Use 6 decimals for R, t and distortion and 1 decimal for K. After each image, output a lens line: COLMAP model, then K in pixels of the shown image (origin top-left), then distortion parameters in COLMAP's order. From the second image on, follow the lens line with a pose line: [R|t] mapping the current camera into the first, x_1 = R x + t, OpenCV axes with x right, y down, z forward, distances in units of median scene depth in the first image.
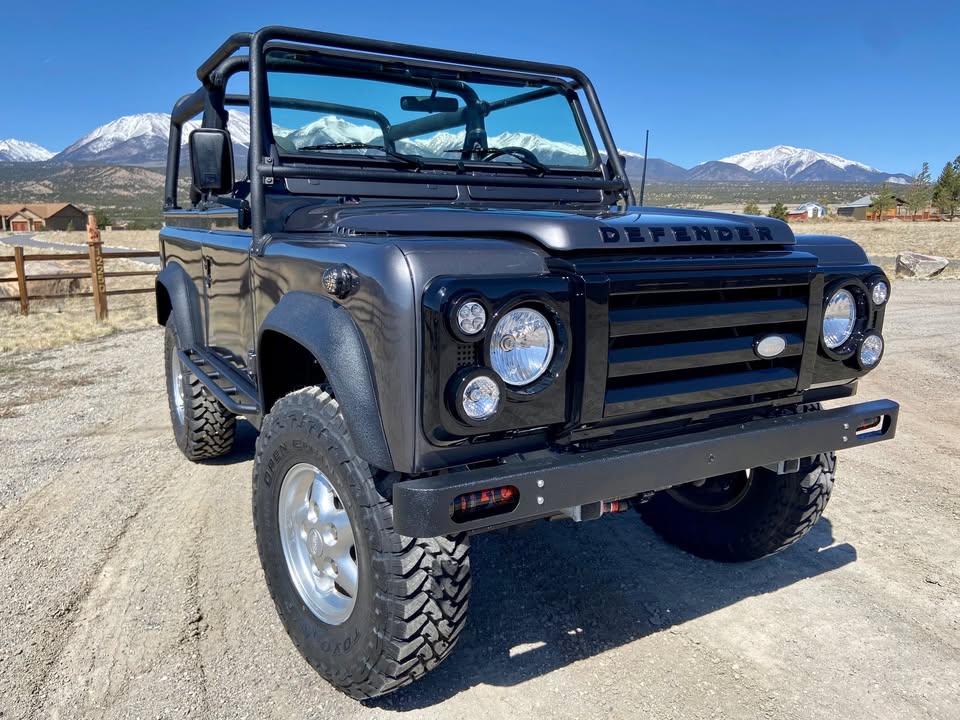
lens RADIAL K [[727.3, 0, 474.0], [0, 727.3, 360.7], [0, 0, 1]] dist [0.104368, -0.135498]
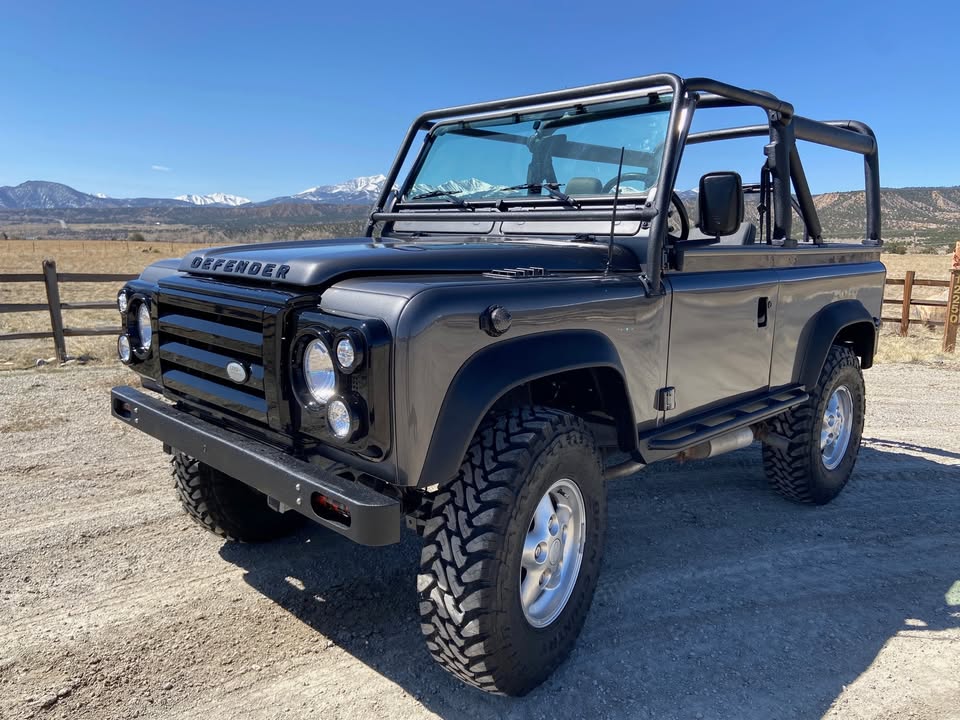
lens RADIAL K [[727.3, 0, 474.0], [0, 727.3, 360.7], [0, 0, 1]] dist [0.104368, -0.135498]
pose [[0.262279, 0.163482, -0.951043, 1.338939], [-0.192080, 0.974668, 0.114571, -0.199260], [0.945682, 0.152627, 0.287036, 0.886432]]
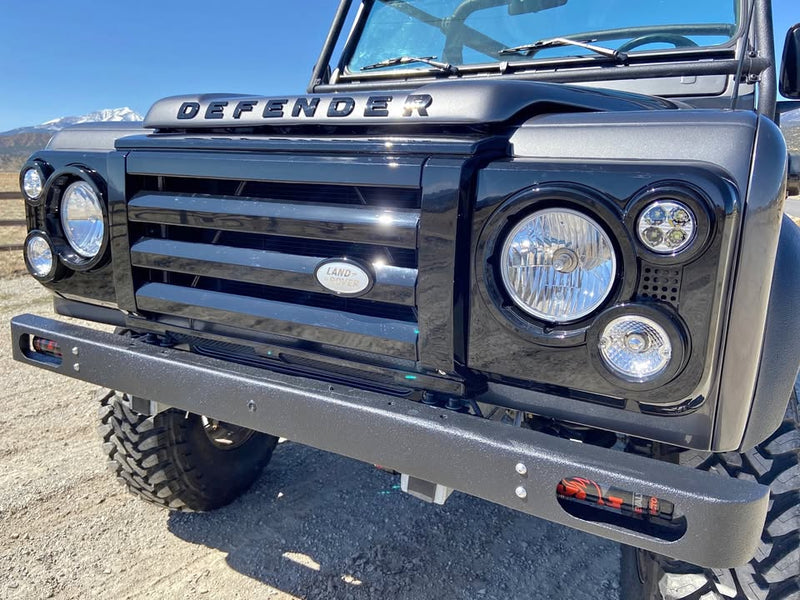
lens RADIAL K [[606.1, 0, 395.0], [0, 606.1, 300.6], [0, 0, 1]] dist [0.104368, -0.135498]
pose [[0.515565, 0.185189, -0.836599, 0.766293], [-0.172765, 0.978780, 0.110193, -0.057540], [0.839253, 0.087723, 0.536618, 0.654551]]
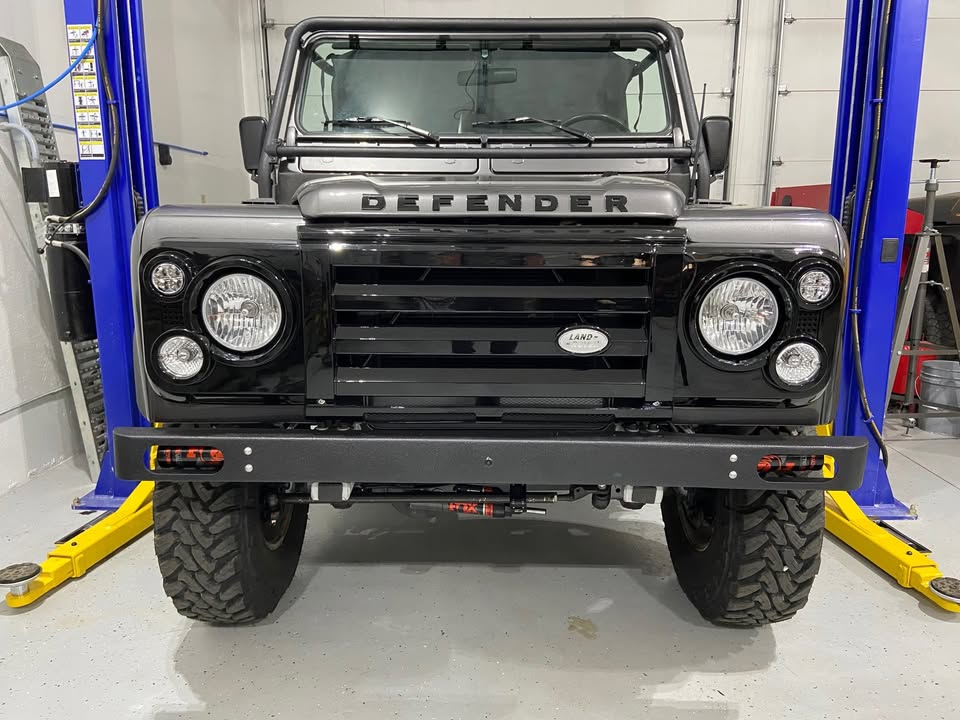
lens RADIAL K [[716.9, 0, 475.6], [0, 716.9, 356.3], [0, 0, 1]] dist [0.119231, -0.160261]
pose [[0.866027, 0.096559, -0.490584, 0.603554], [-0.089021, 0.995276, 0.038746, -0.019324], [0.492008, 0.010117, 0.870532, 0.211031]]
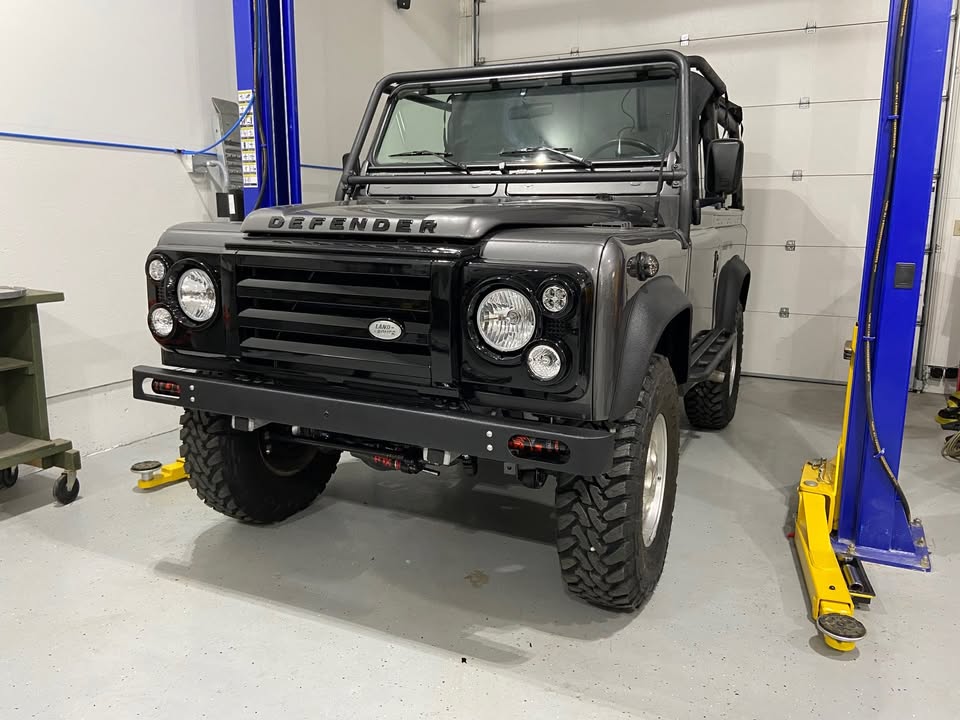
lens RADIAL K [[716.9, 0, 475.6], [0, 716.9, 356.3], [0, 0, 1]] dist [0.119231, -0.160261]
pose [[0.575289, 0.155709, -0.802993, 1.160151], [-0.156445, 0.984536, 0.078830, -0.073706], [0.802849, 0.080274, 0.590753, 0.422997]]
